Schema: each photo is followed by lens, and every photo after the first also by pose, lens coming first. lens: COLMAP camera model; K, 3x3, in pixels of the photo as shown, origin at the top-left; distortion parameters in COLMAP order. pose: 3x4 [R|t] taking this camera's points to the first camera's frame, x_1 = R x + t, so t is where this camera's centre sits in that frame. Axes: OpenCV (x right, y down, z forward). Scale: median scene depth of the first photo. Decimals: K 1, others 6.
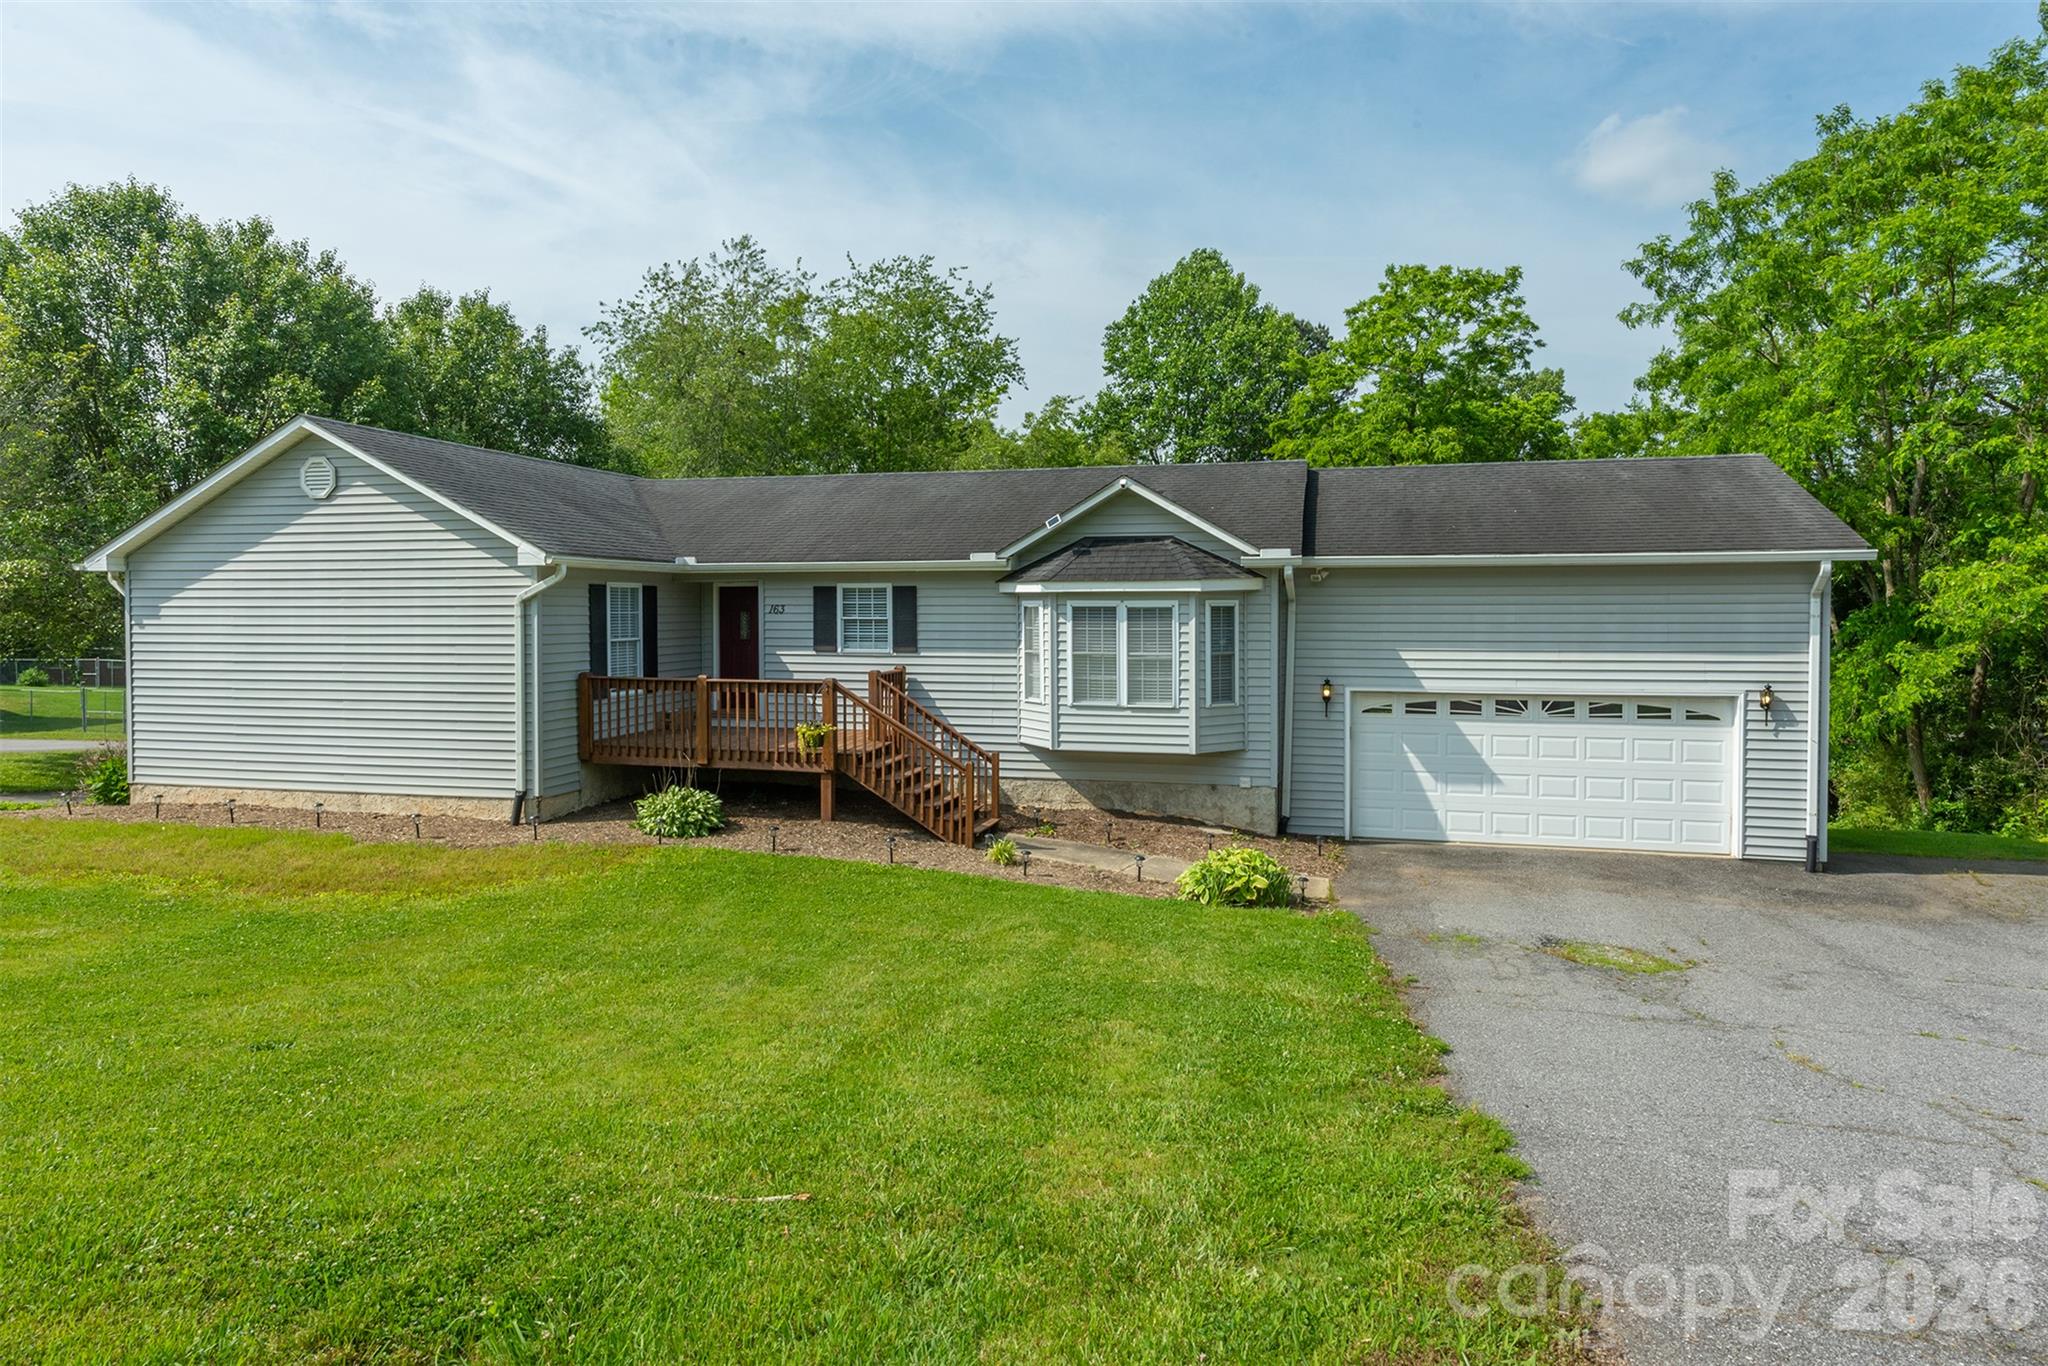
lens RADIAL K [[1222.7, 0, 1035.1], [0, 1222.7, 666.0], [0, 0, 1]] dist [0.001081, -0.003008]
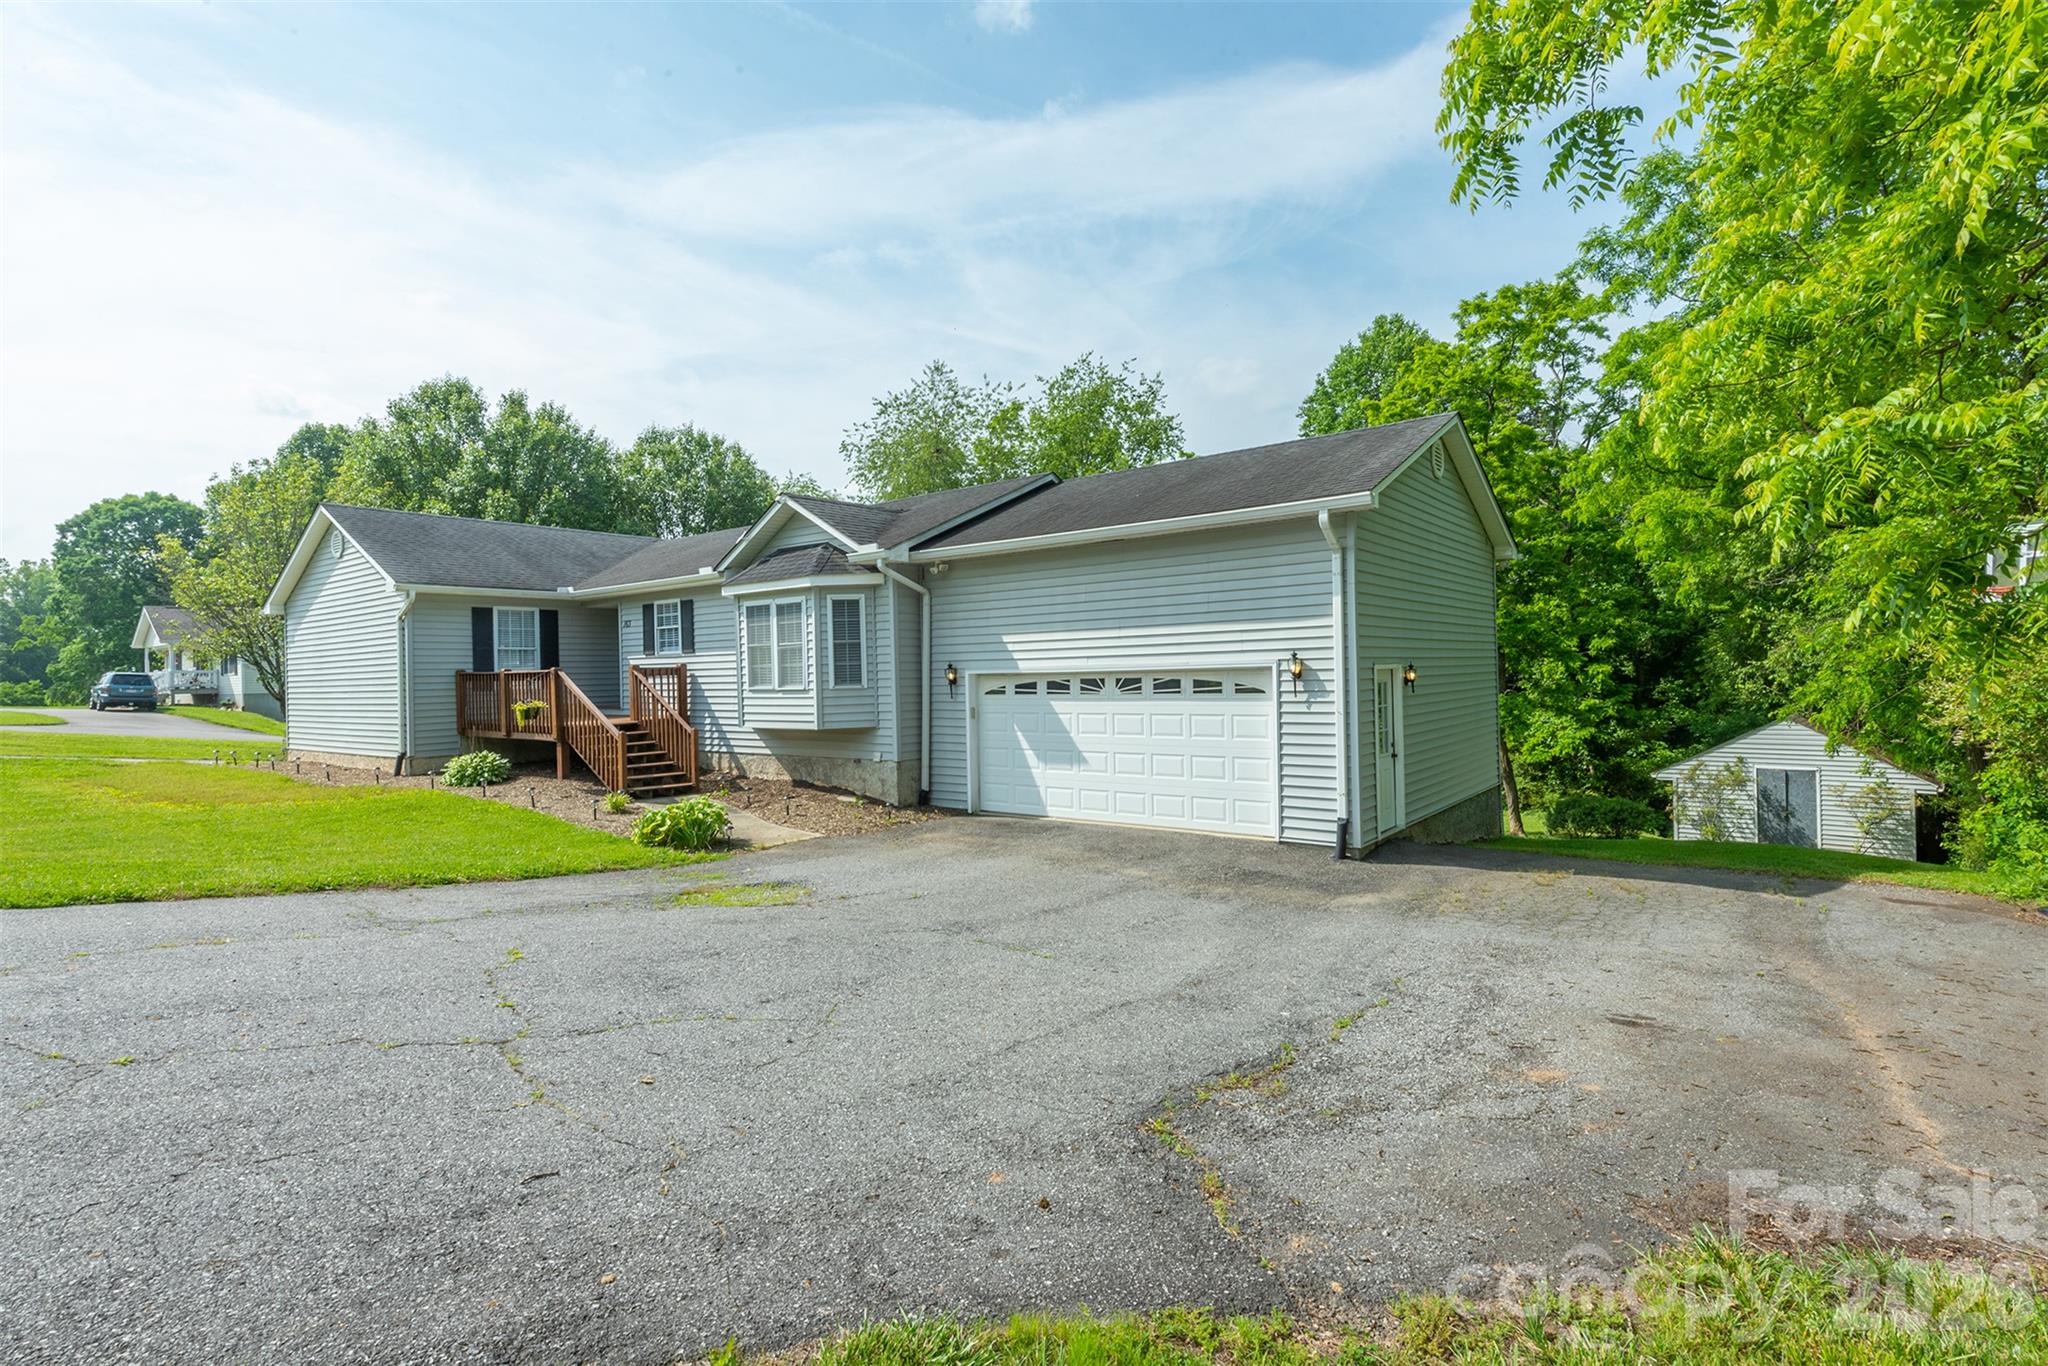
lens RADIAL K [[1008.1, 0, 1037.6], [0, 1008.1, 694.7], [0, 0, 1]] dist [0.010746, -0.000911]
pose [[0.915167, -0.011308, -0.402917, 0.681884], [0.000173, 0.999617, -0.027661, 0.064146], [0.403076, 0.025245, 0.914818, 0.213997]]
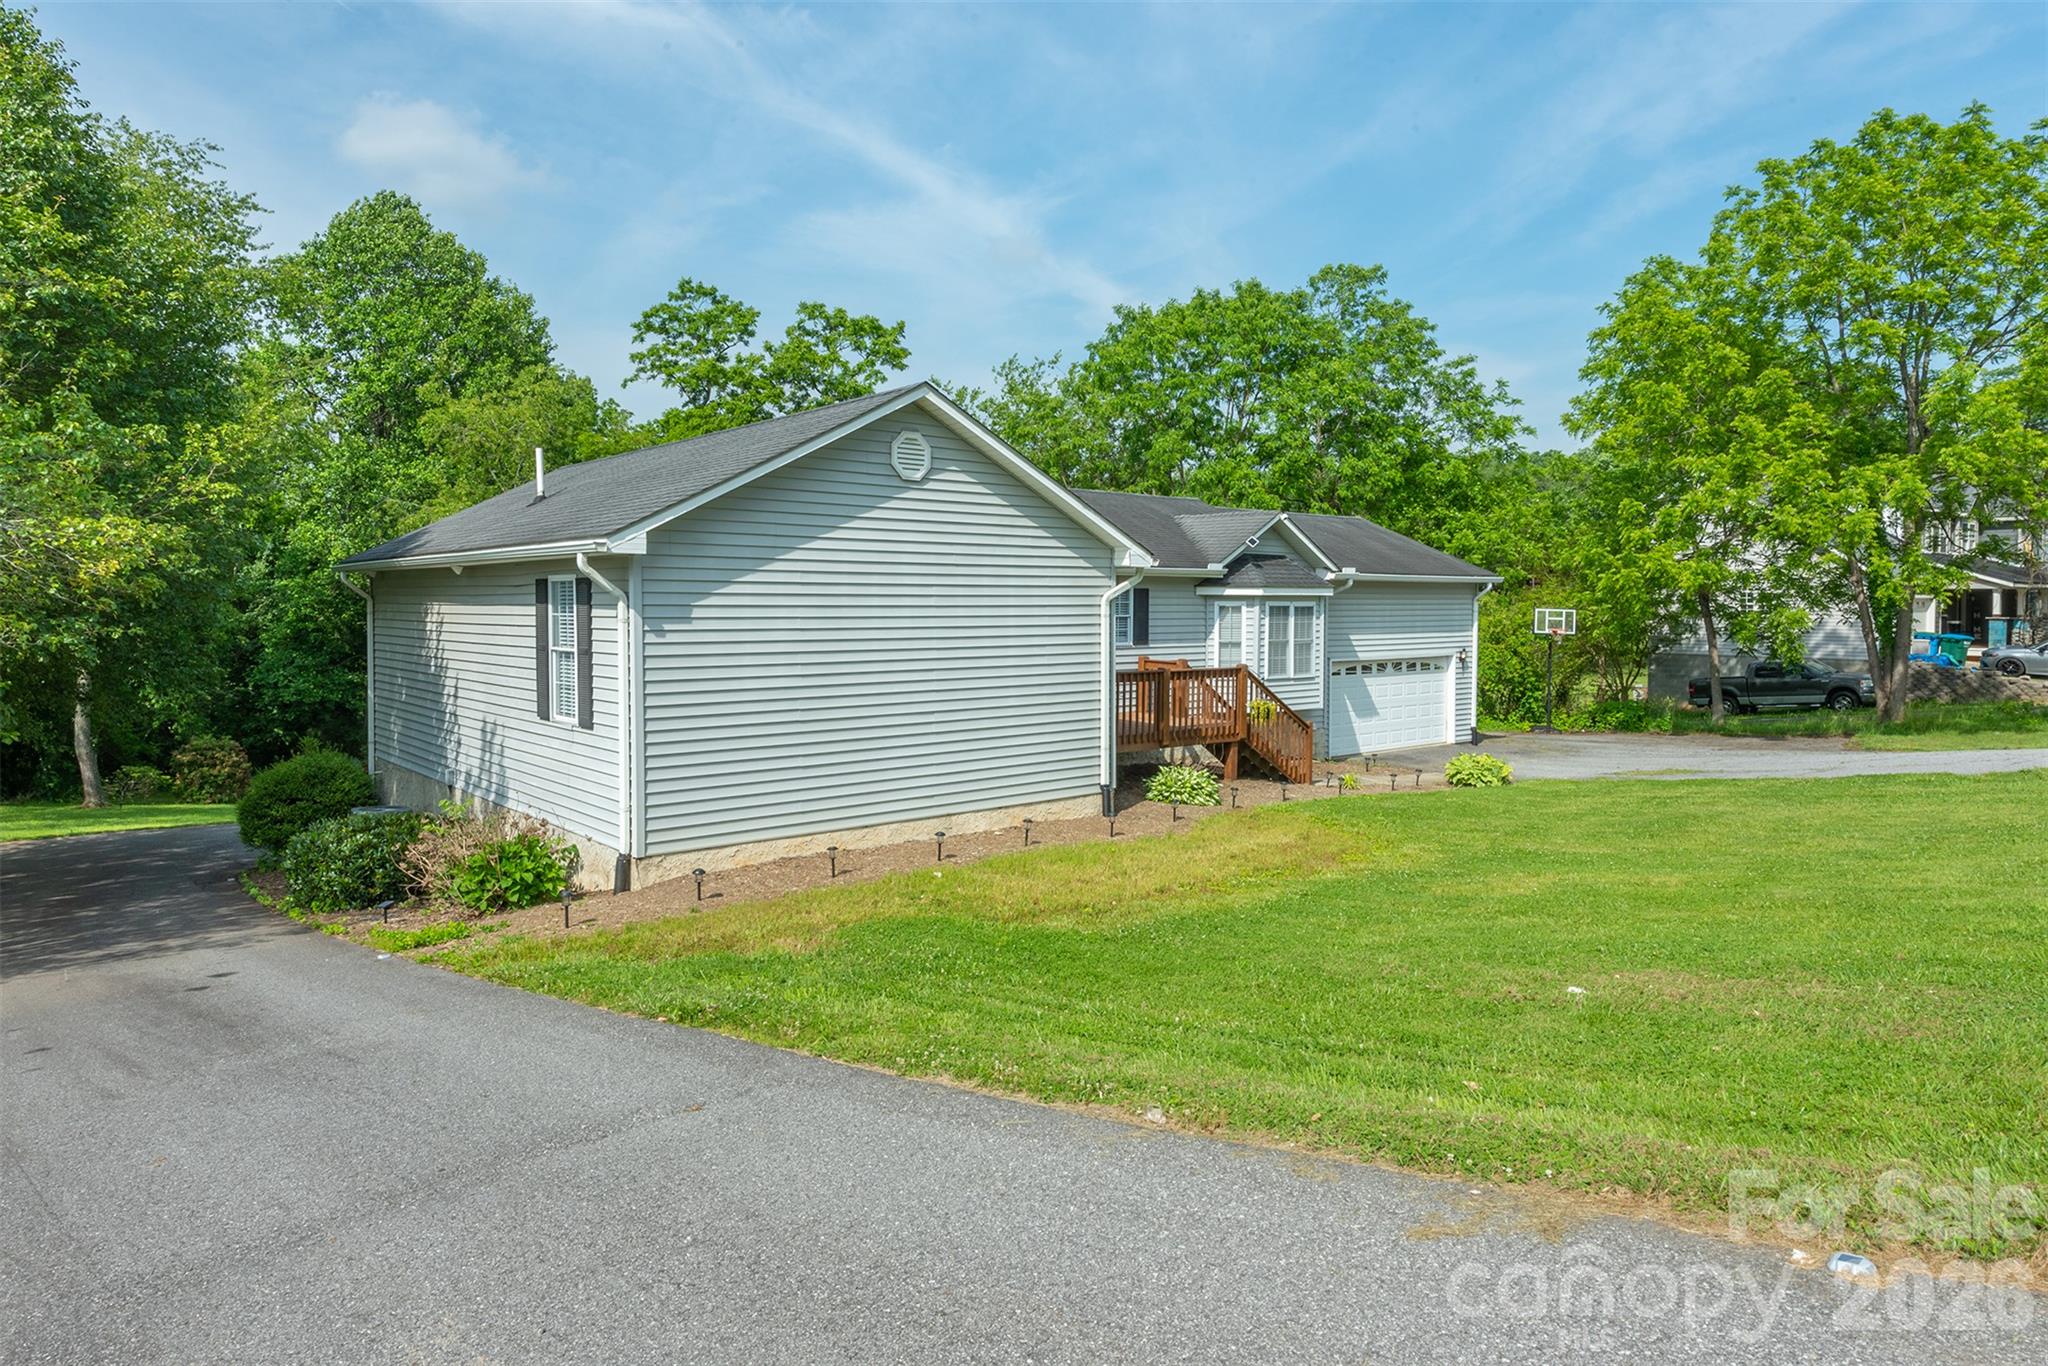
lens RADIAL K [[1222.7, 0, 1026.1], [0, 1222.7, 680.4], [0, 0, 1]] dist [0.001081, -0.003008]
pose [[0.583046, -0.049359, 0.810938, -1.218845], [0.032446, 0.998771, 0.037464, -0.025585], [-0.811791, 0.004468, 0.583931, 0.425746]]
